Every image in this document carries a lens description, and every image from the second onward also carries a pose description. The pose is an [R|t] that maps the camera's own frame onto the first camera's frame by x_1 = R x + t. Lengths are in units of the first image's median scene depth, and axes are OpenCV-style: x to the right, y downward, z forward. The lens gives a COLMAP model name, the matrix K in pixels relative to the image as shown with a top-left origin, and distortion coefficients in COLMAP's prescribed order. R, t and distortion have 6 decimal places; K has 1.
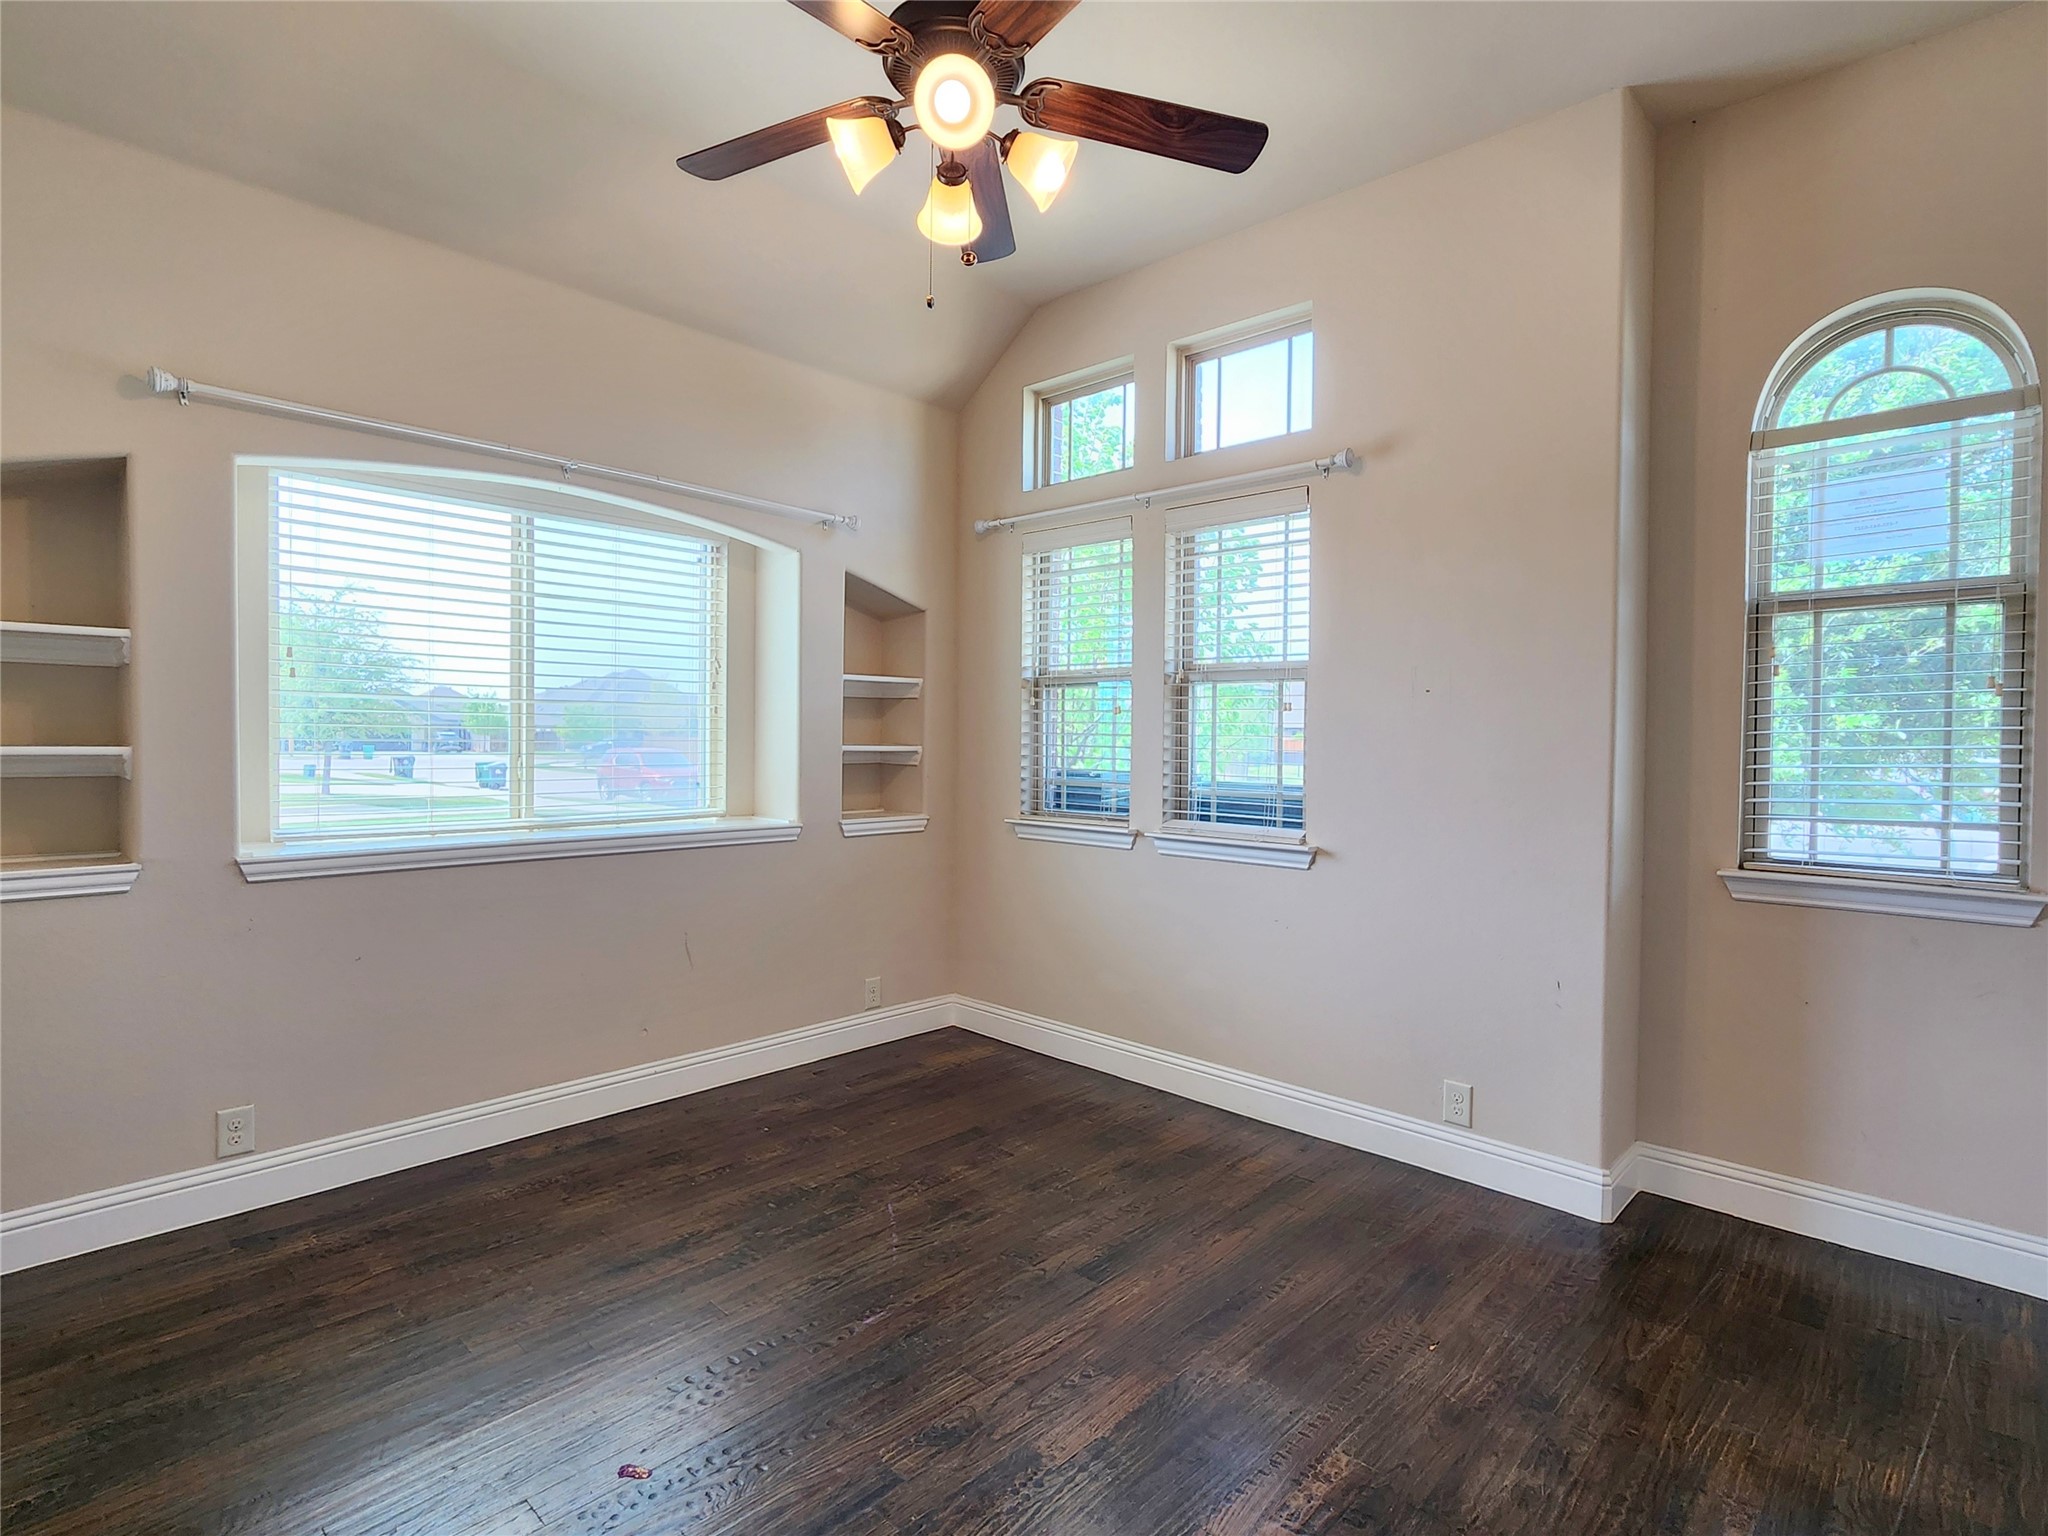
lens RADIAL K [[1022.1, 0, 1033.9], [0, 1022.1, 761.2], [0, 0, 1]] dist [-0.002588, -0.000754]
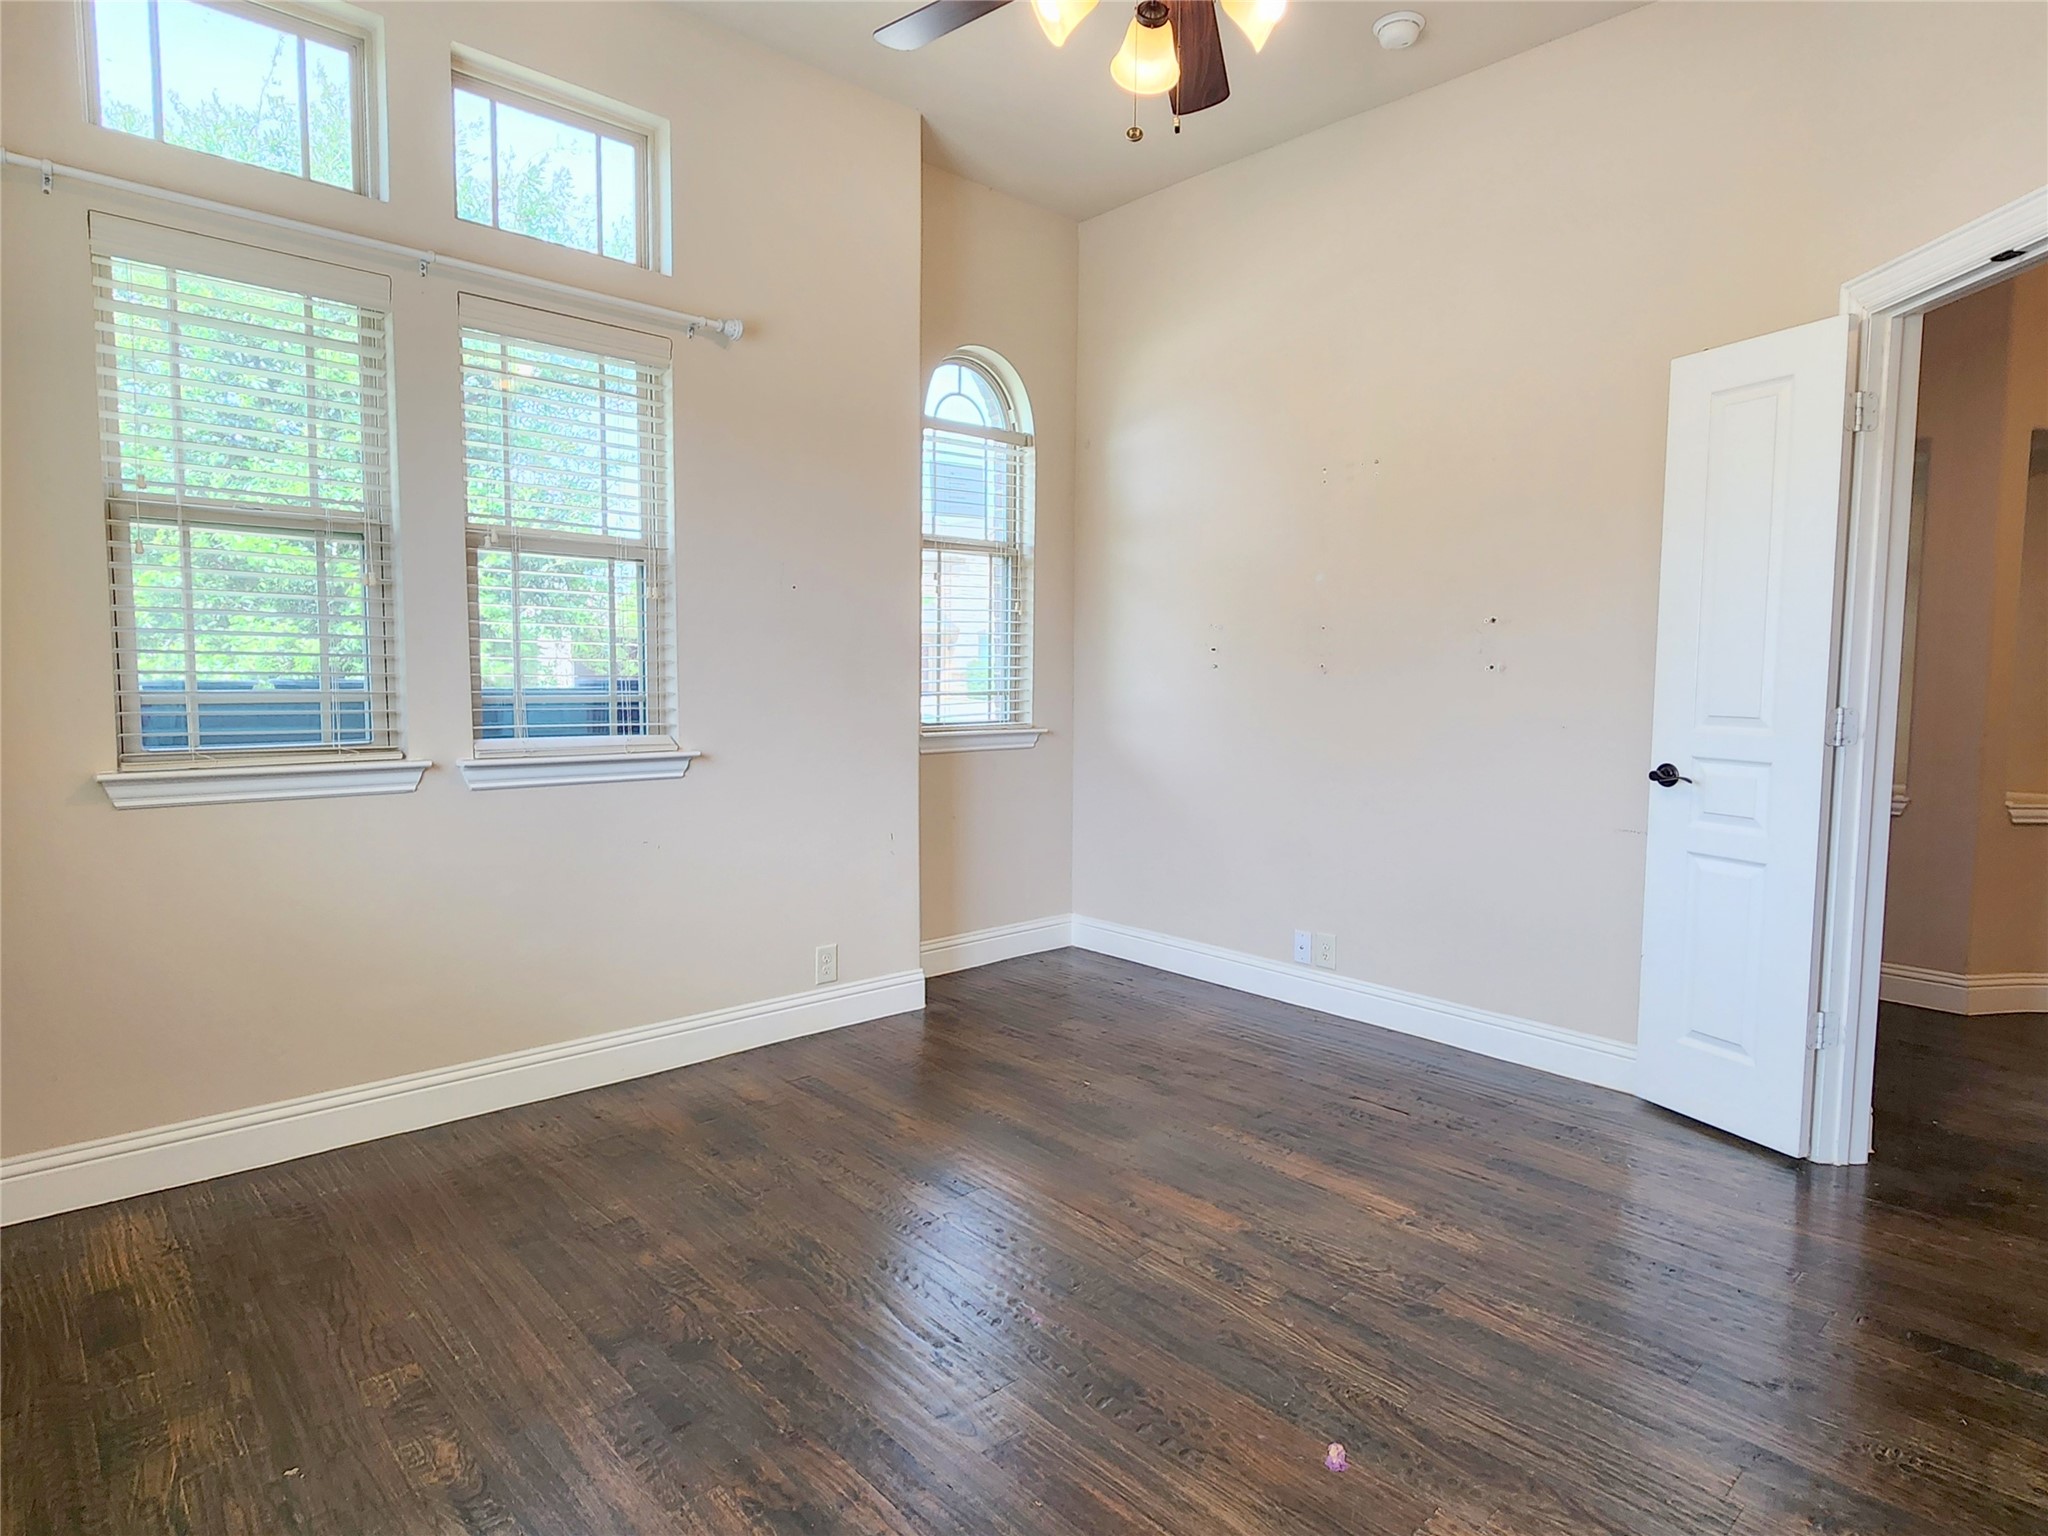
lens RADIAL K [[1106.0, 0, 1026.3], [0, 1106.0, 757.6], [0, 0, 1]] dist [0.002177, 0.000462]
pose [[0.084261, -0.084767, 0.992832, -0.640014], [0.020055, 0.996317, 0.083362, 0.014309], [-0.996242, 0.012888, 0.085651, 0.589775]]
